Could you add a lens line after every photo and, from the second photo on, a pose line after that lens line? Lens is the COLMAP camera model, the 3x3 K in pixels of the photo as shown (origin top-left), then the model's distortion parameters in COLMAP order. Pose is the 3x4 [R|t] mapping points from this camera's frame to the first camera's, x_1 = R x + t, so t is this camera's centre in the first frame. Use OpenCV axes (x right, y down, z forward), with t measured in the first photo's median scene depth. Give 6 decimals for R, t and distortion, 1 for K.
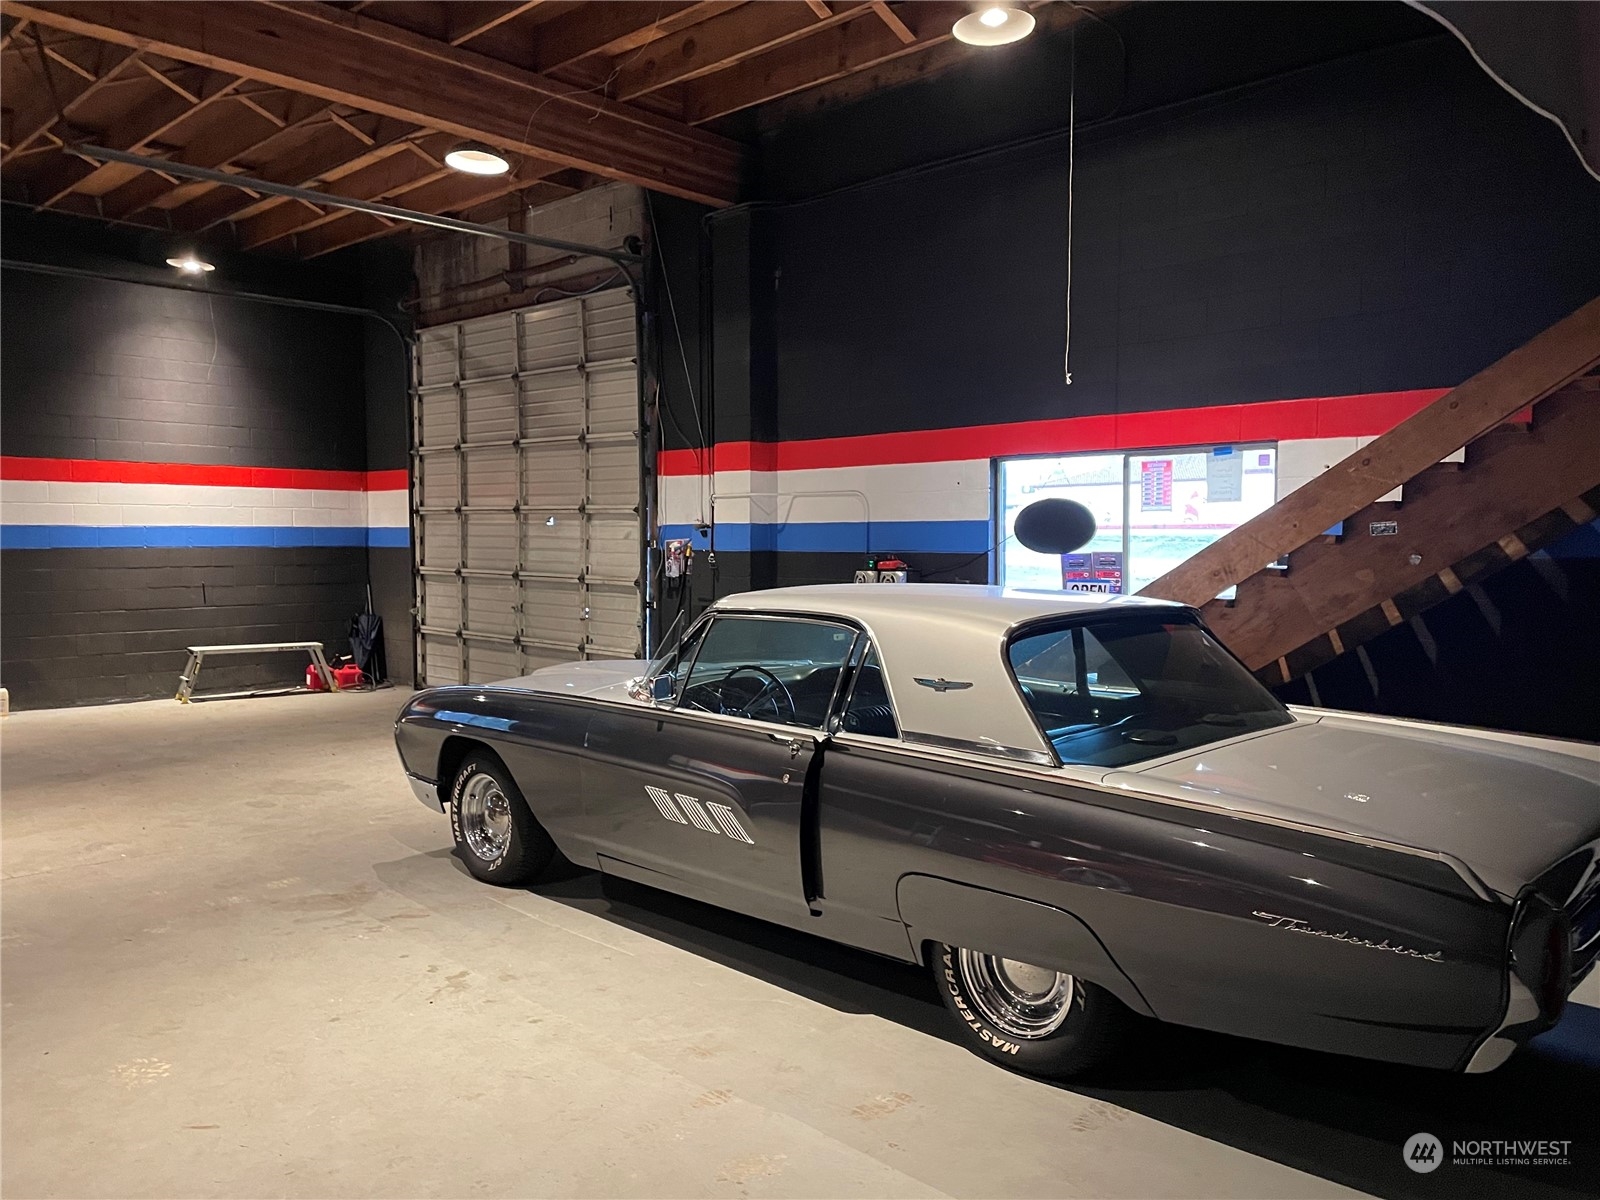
lens RADIAL K [[1210.4, 0, 808.2], [0, 1210.4, 594.2], [0, 0, 1]] dist [0.040312, -0.004452]
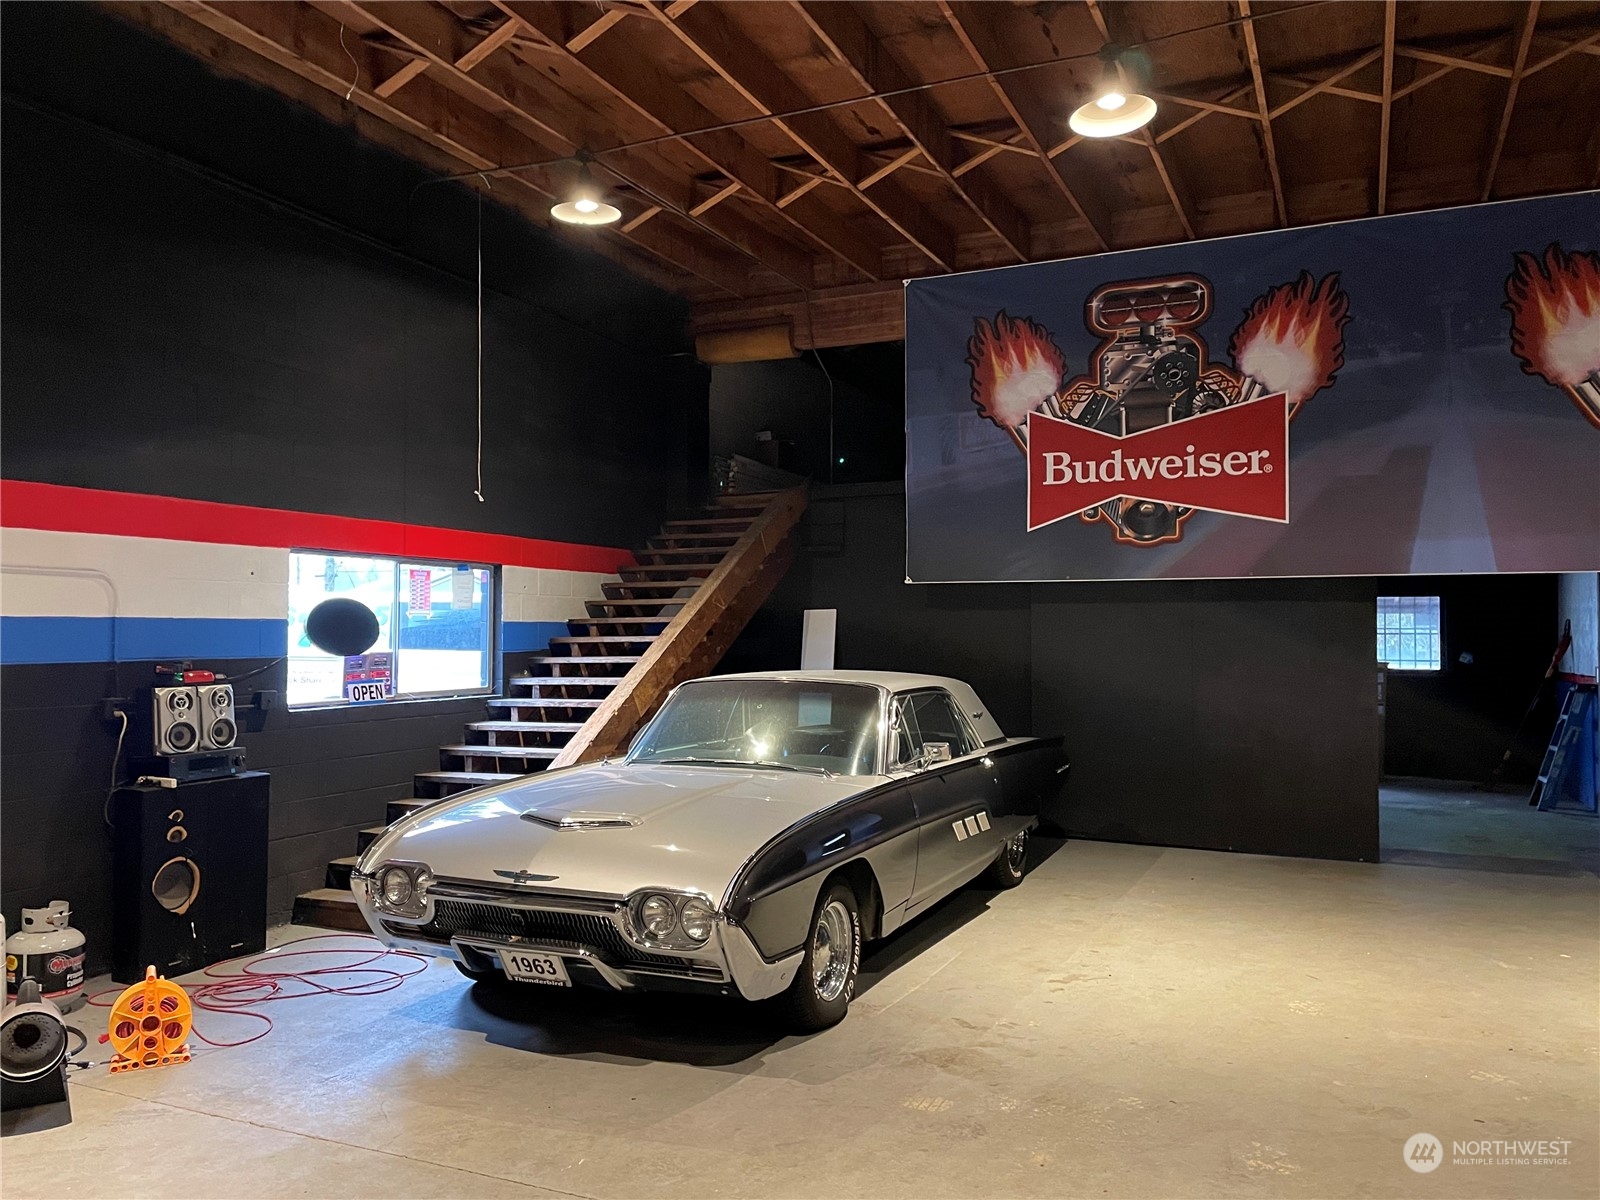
lens RADIAL K [[1210.4, 0, 808.3], [0, 1210.4, 607.1], [0, 0, 1]] dist [0.040312, -0.004452]
pose [[-0.331484, 0.021378, 0.943219, -0.877231], [0.046295, 0.998907, -0.006370, -0.051370], [-0.942324, 0.041555, -0.332112, 1.028386]]
